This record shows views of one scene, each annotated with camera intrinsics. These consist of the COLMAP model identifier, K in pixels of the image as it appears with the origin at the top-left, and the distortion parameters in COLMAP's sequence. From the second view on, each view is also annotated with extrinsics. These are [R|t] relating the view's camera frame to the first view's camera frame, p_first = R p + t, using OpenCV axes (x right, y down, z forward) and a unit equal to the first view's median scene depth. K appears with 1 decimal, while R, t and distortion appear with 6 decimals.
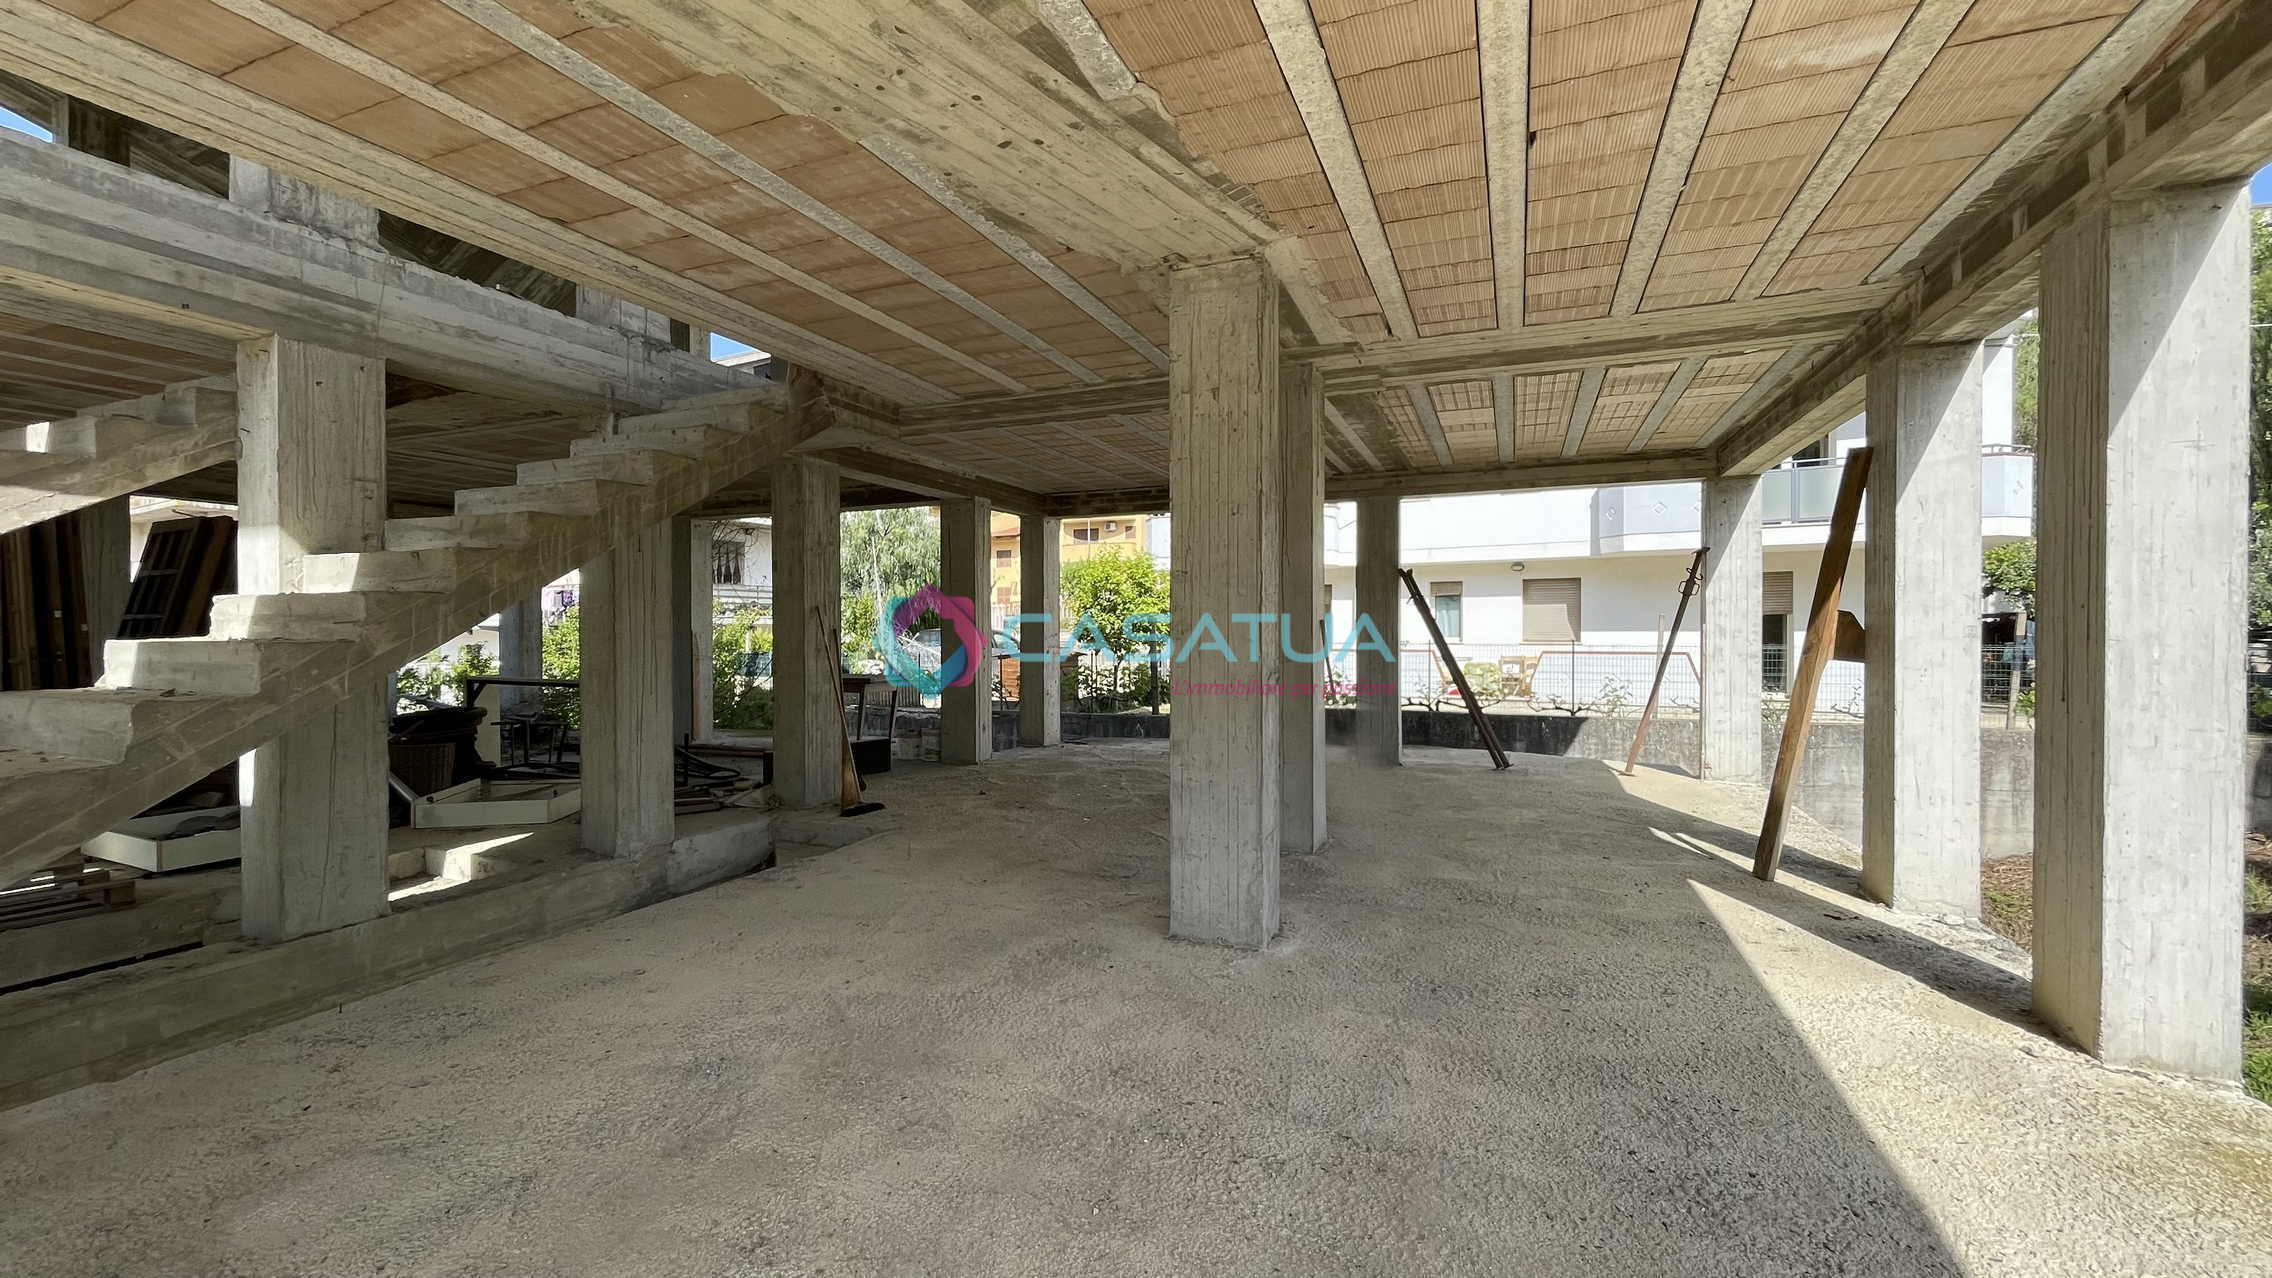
lens RADIAL K [[930.7, 0, 1139.2], [0, 930.7, 644.2], [0, 0, 1]] dist [-0.001818, 0.000146]
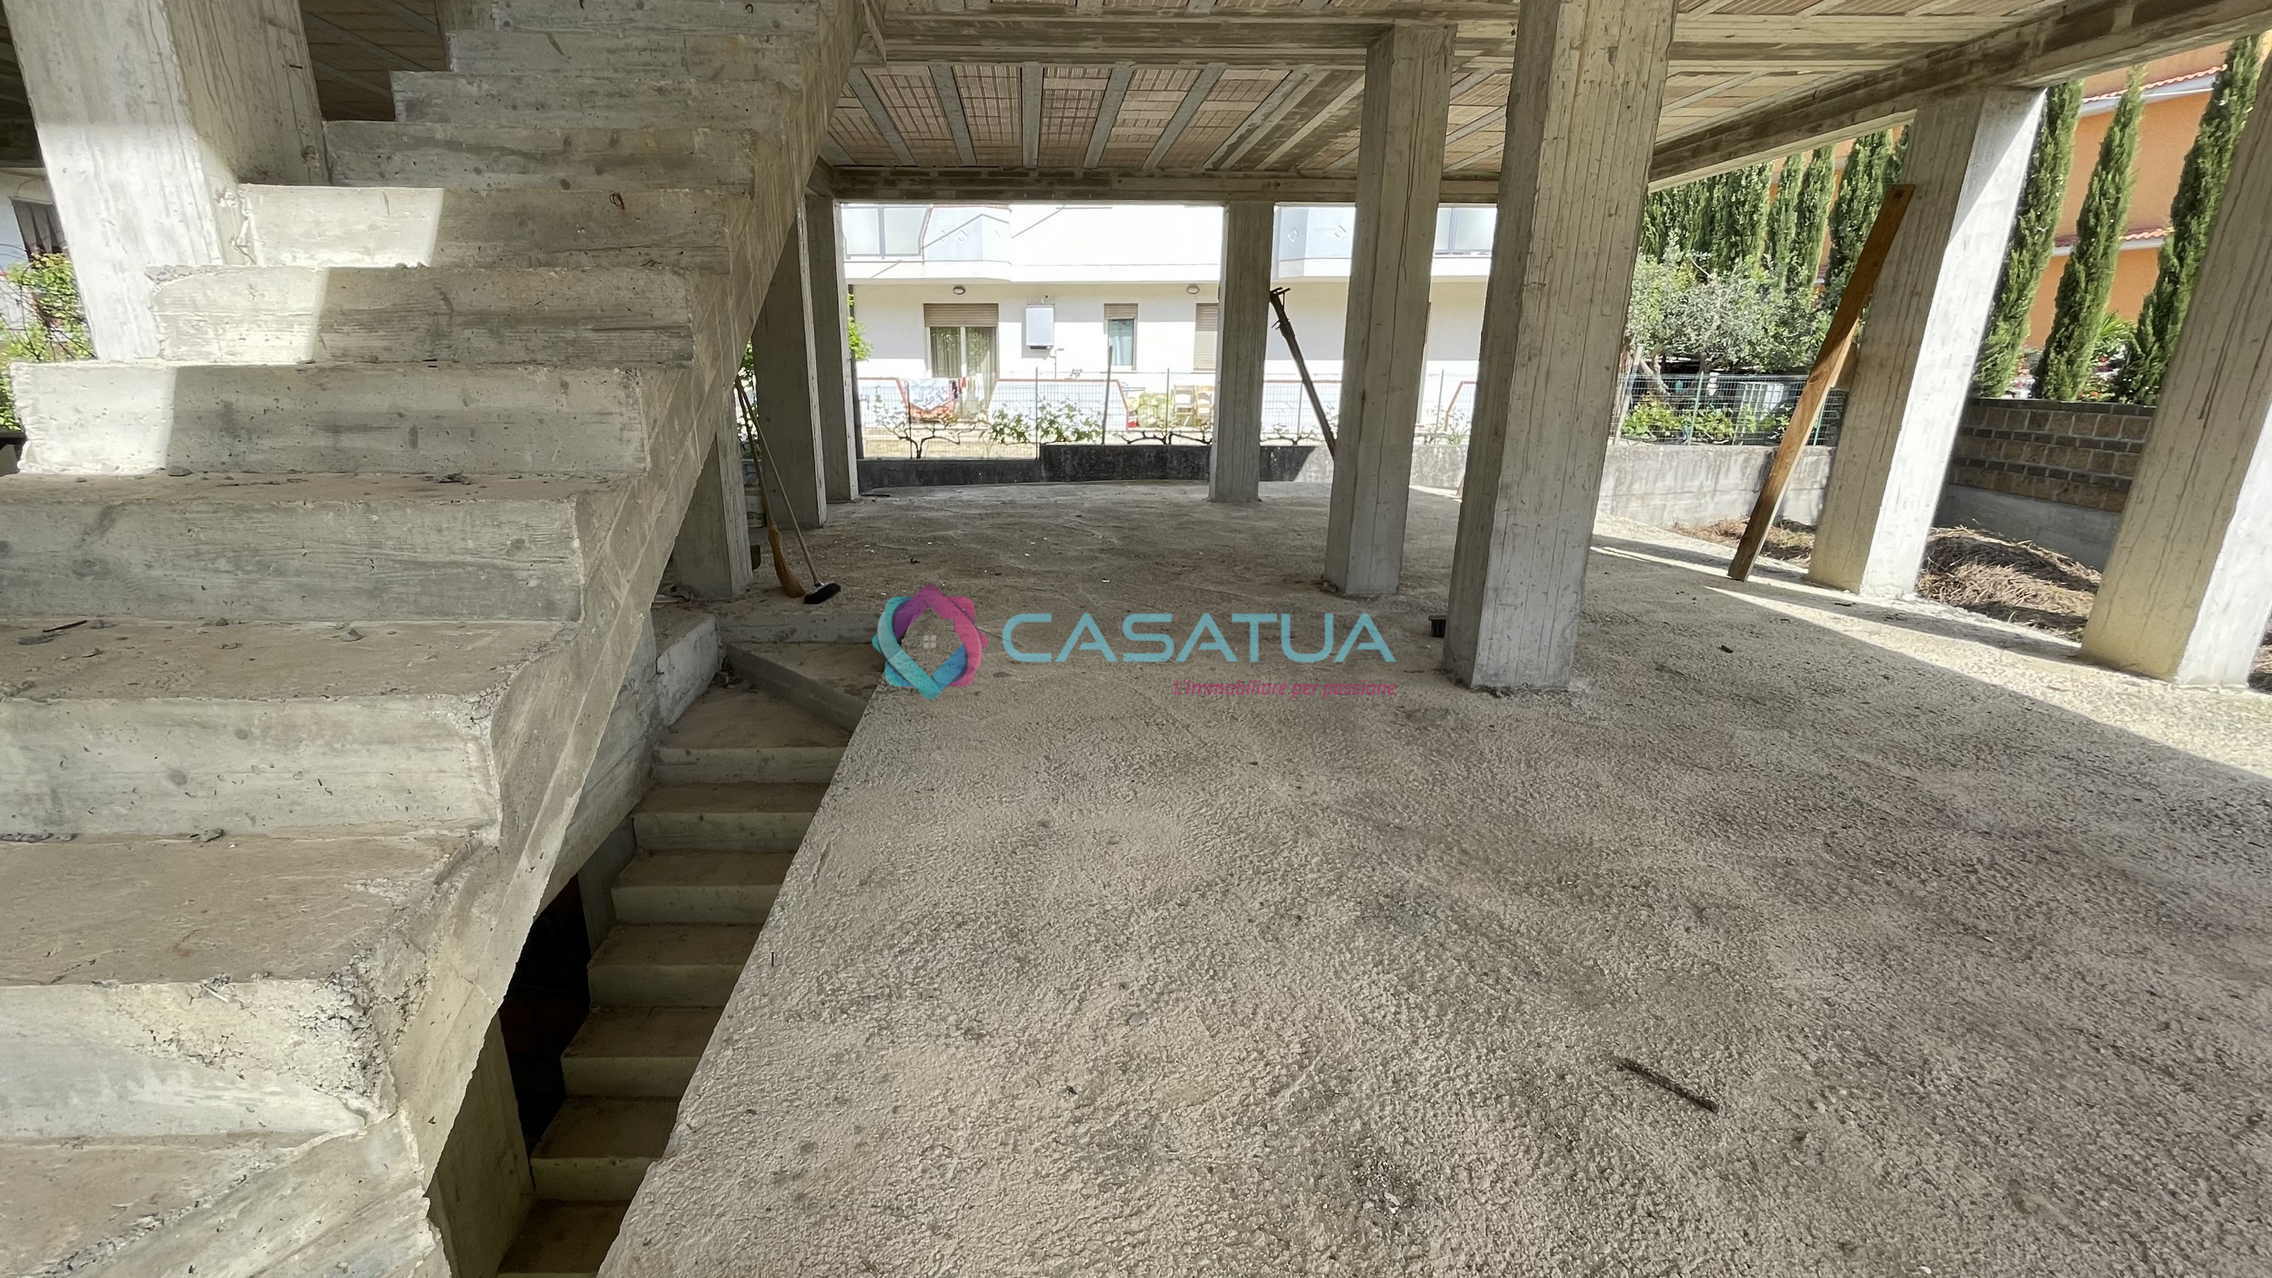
lens RADIAL K [[979.6, 0, 1099.1], [0, 979.6, 661.9], [0, 0, 1]] dist [0.001527, -0.000433]
pose [[0.906496, -0.119829, 0.404854, -0.751093], [0.000571, 0.959228, 0.282634, 0.000714], [-0.422215, -0.255975, 0.869604, 0.302446]]
